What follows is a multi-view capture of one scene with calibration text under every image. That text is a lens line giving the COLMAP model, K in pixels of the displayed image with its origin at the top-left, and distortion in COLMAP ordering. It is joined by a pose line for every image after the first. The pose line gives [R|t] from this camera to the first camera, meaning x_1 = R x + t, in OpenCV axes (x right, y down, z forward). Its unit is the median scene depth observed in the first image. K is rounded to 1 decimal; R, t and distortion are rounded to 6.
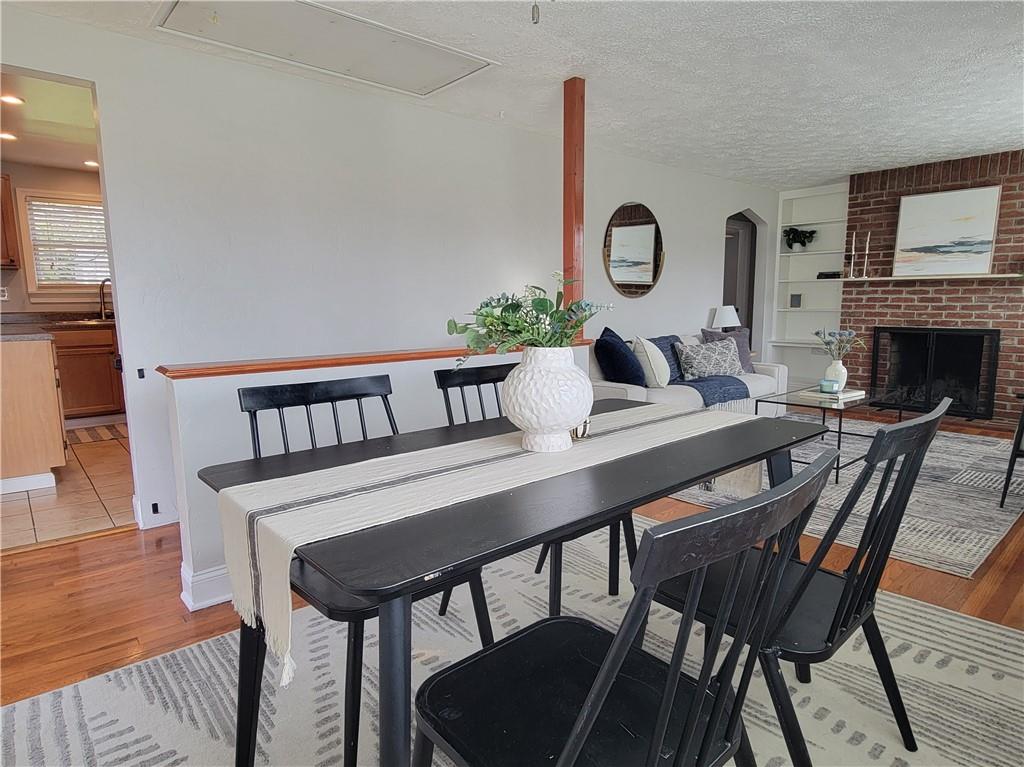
lens RADIAL K [[594.0, 0, 514.5], [0, 594.0, 388.5], [0, 0, 1]] dist [-0.005341, 0.001996]
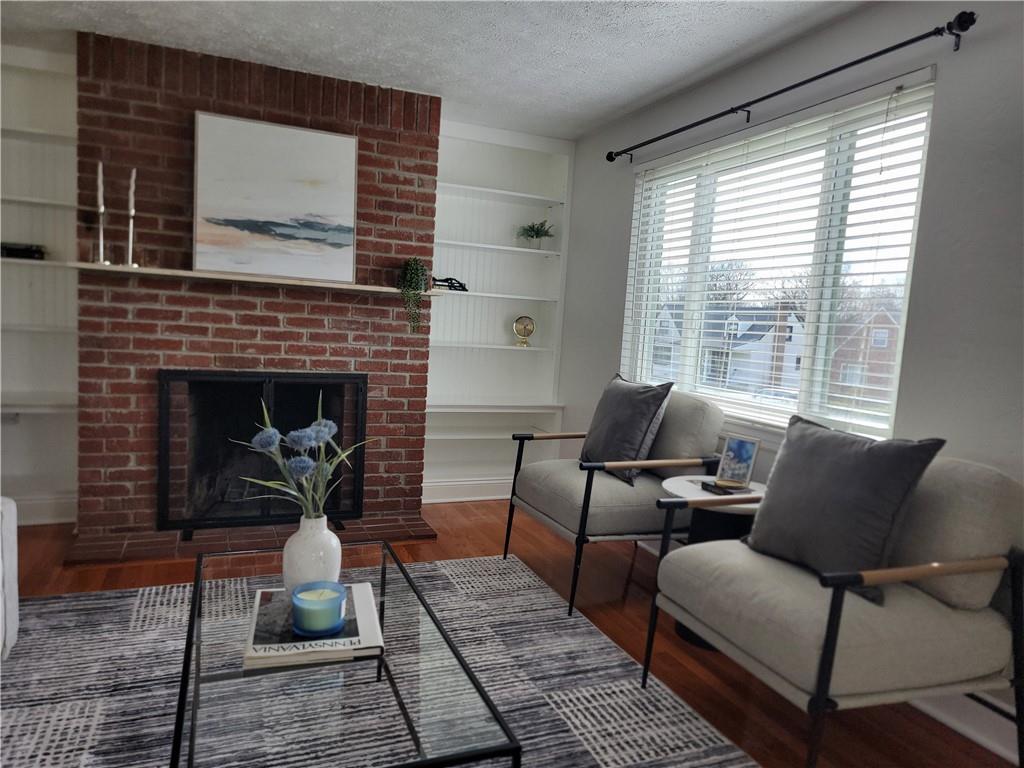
lens RADIAL K [[709.8, 0, 512.1], [0, 709.8, 386.2], [0, 0, 1]] dist [0.067564, -0.030176]
pose [[0.323849, -0.059123, 0.944260, 0.149327], [0.081543, 0.996076, 0.034401, -0.091818], [-0.942588, 0.065857, 0.327400, 0.561124]]
